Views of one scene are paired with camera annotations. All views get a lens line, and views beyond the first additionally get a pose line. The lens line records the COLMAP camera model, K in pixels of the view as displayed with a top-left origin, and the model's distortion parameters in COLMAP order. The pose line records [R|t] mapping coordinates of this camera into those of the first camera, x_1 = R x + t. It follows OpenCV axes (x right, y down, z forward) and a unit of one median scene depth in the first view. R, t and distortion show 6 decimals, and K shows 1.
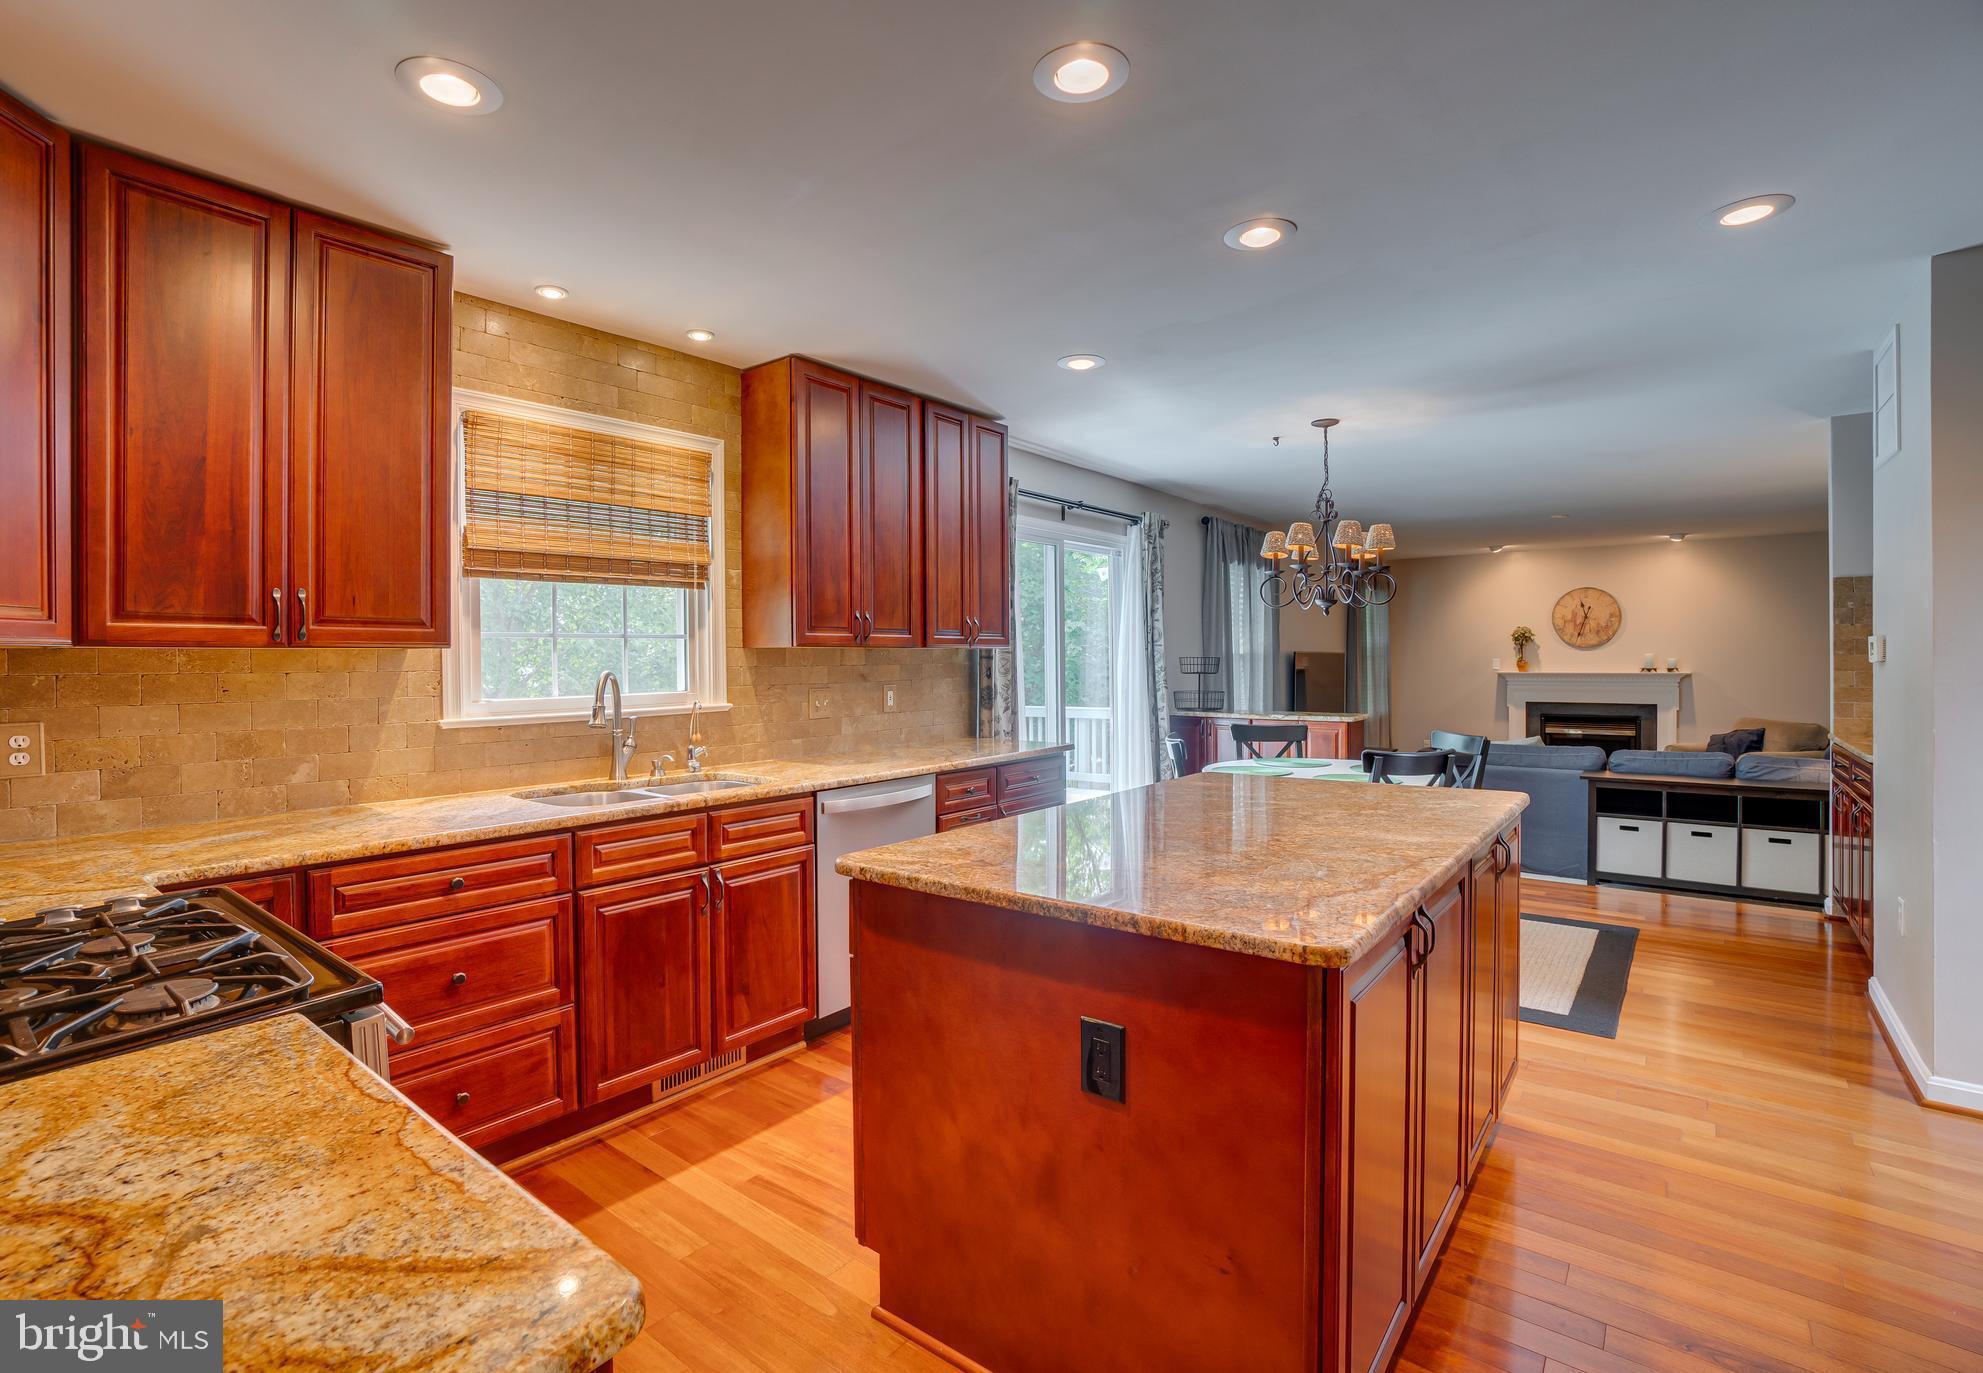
lens RADIAL K [[905.4, 0, 987.9], [0, 905.4, 668.6], [0, 0, 1]] dist [-0.033164, 0.001534]
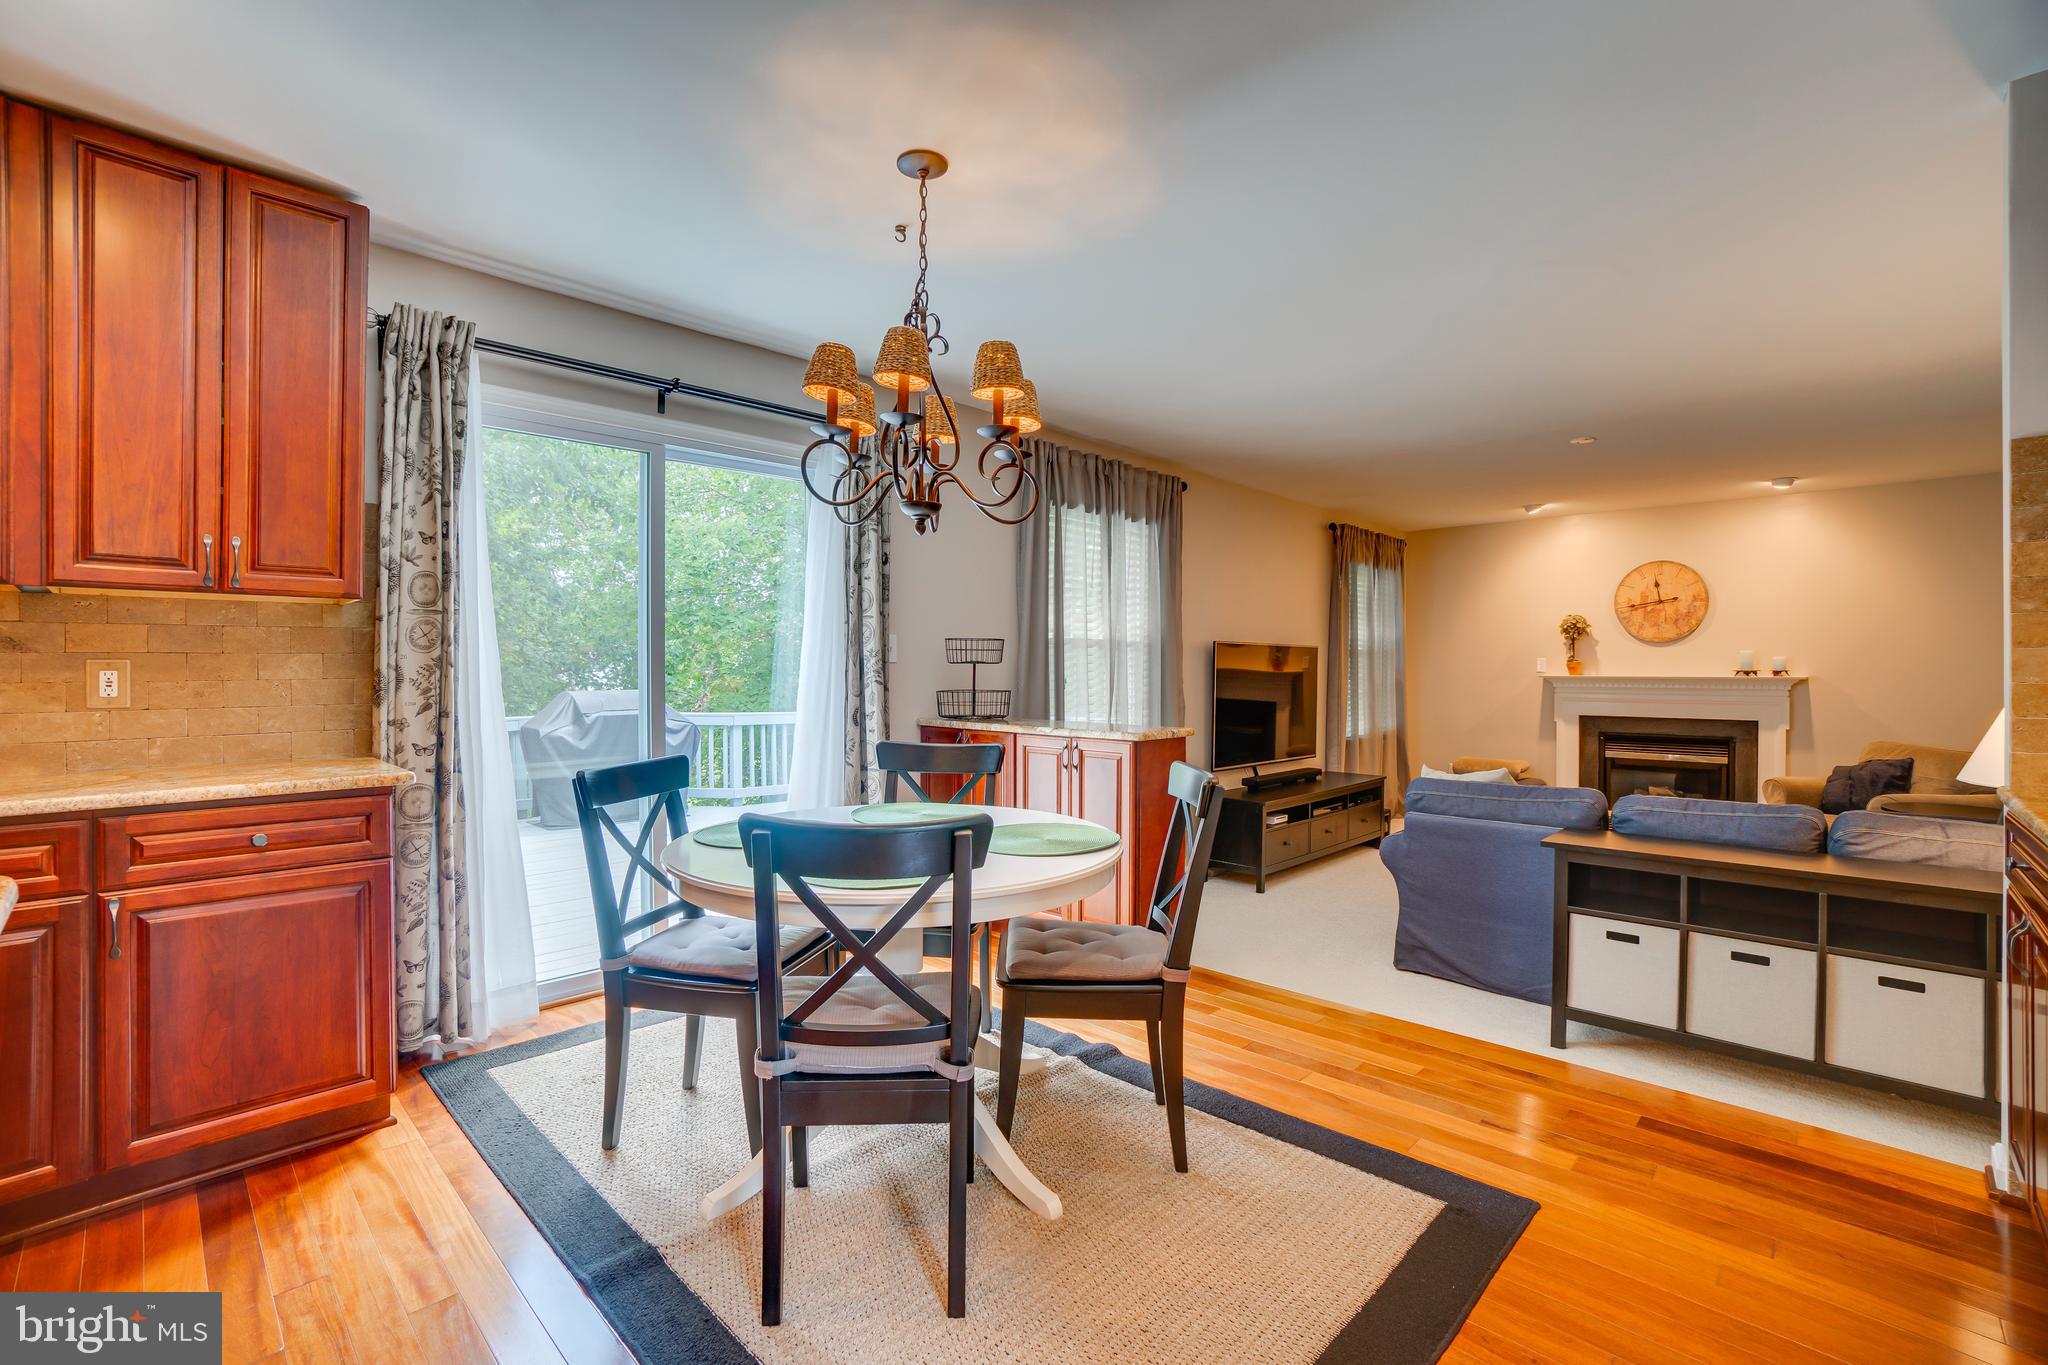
lens RADIAL K [[900.8, 0, 1042.3], [0, 900.8, 669.6], [0, 0, 1]] dist [-0.040524, 0.010154]
pose [[0.996243, 0.010396, -0.085981, 0.408423], [-0.011043, 0.999914, -0.007054, 0.017287], [0.085900, 0.007977, 0.996272, 0.413982]]
